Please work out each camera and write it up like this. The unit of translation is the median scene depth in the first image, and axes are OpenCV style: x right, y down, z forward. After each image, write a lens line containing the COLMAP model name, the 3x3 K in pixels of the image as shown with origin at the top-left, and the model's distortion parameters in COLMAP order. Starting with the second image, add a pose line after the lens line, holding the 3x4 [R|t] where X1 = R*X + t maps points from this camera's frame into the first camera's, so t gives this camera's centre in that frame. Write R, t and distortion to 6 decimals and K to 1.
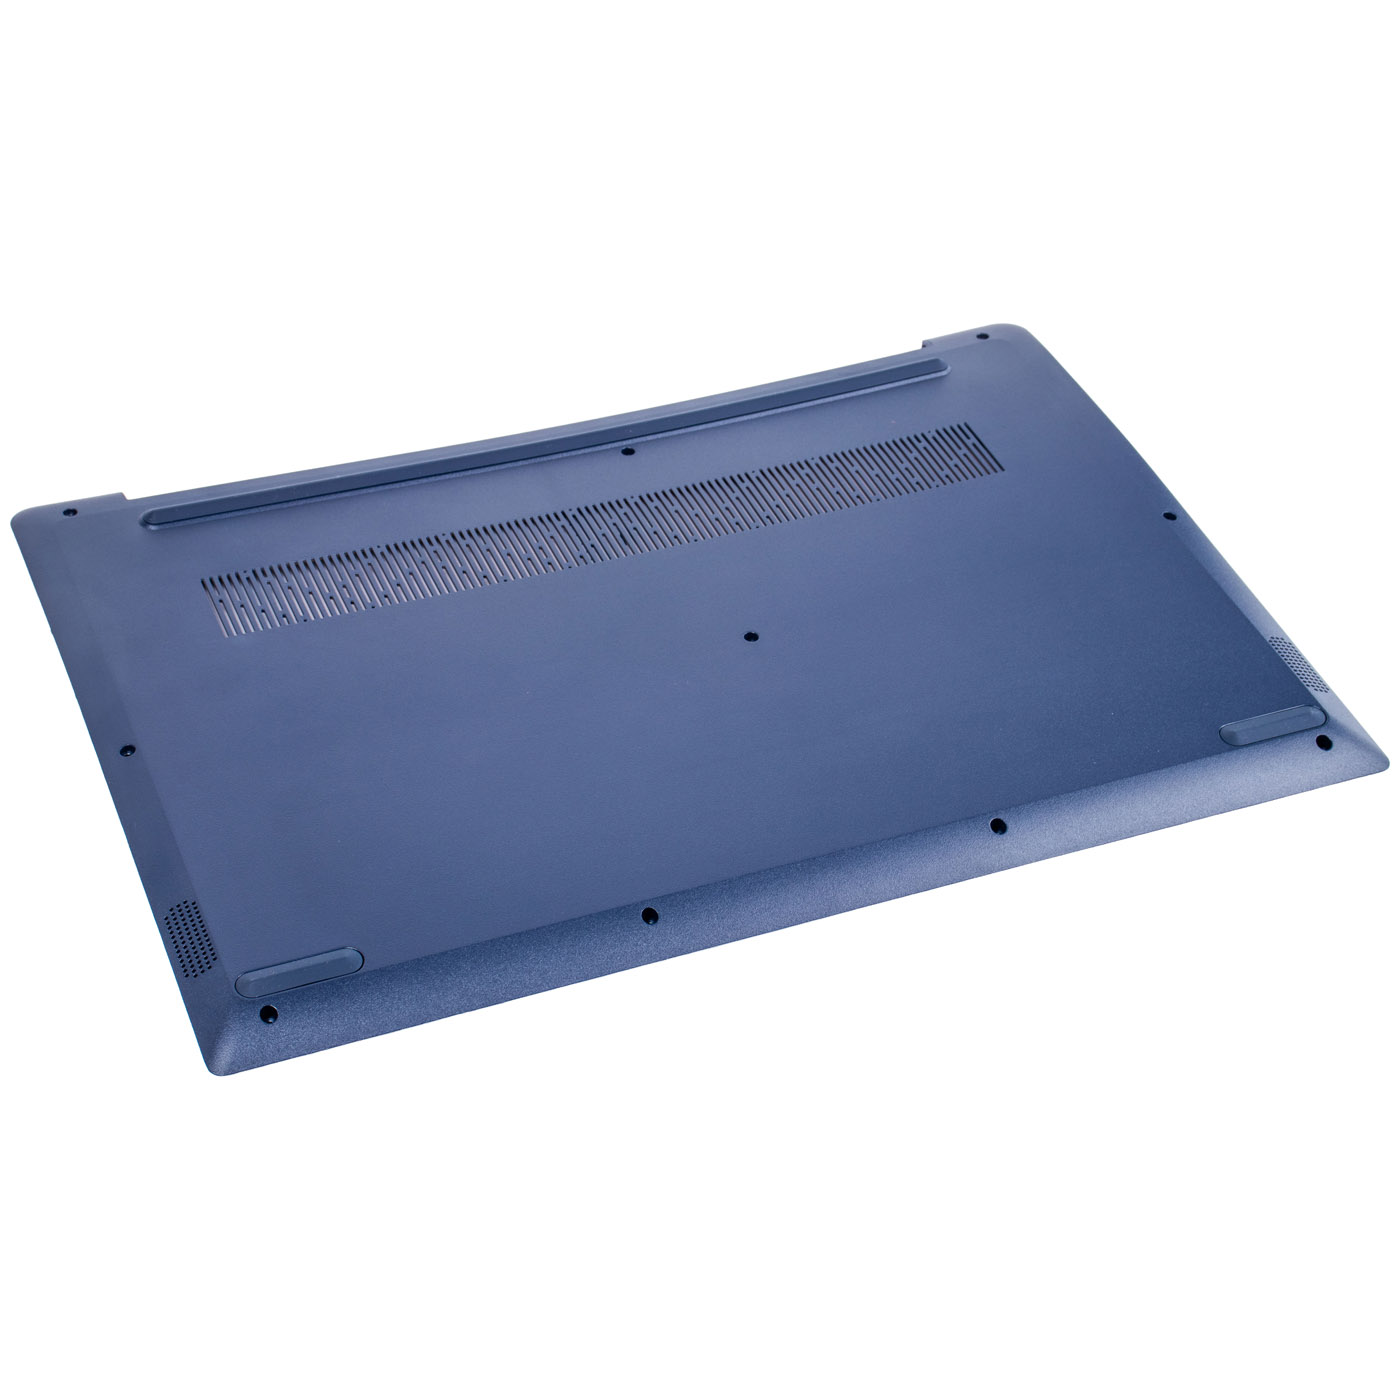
lens RADIAL K [[2795.9, 0, 700.0], [0, 2795.9, 700.0], [0, 0, 1]] dist [0.139208, -0.002308]
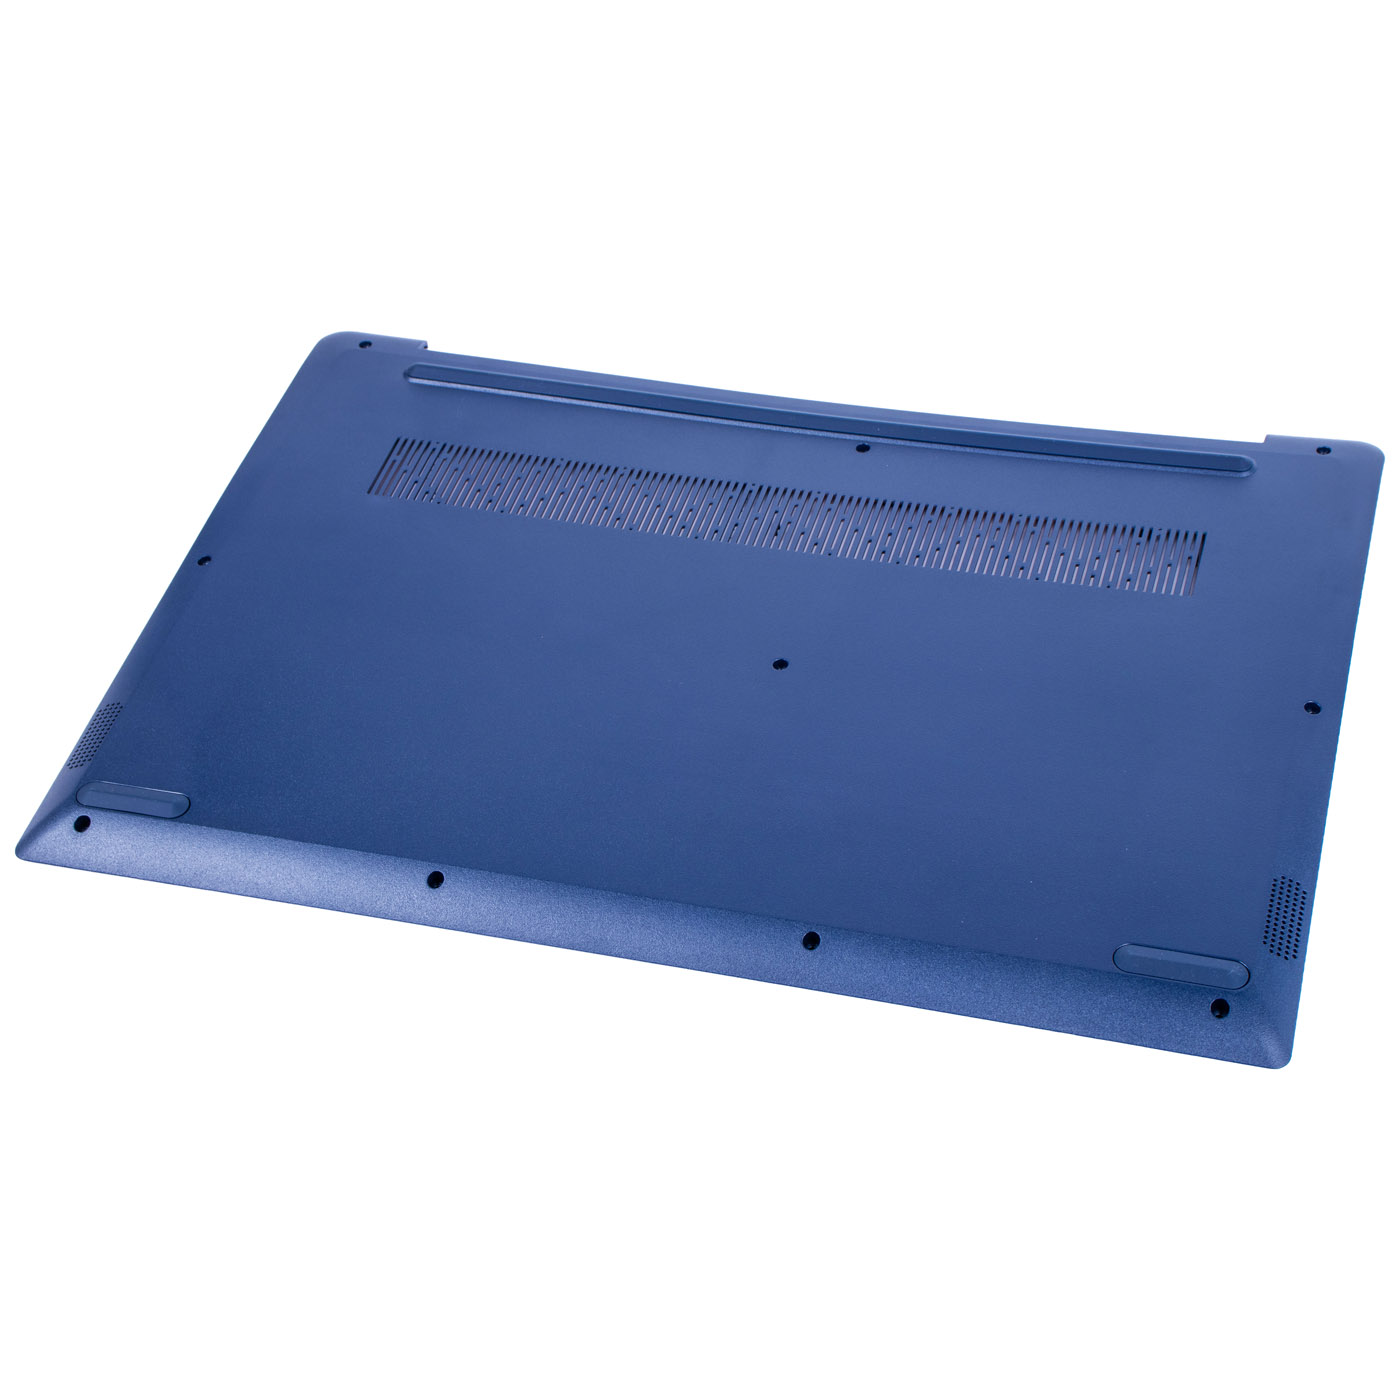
lens RADIAL K [[2930.0, 0, 700.0], [0, 2930.0, 700.0], [0, 0, 1]] dist [0.012526, 0.104148]
pose [[0.751031, 0.334430, -0.569305, 0.511178], [-0.320903, 0.938432, 0.127932, -0.117379], [0.577038, 0.086610, 0.812112, 0.193796]]
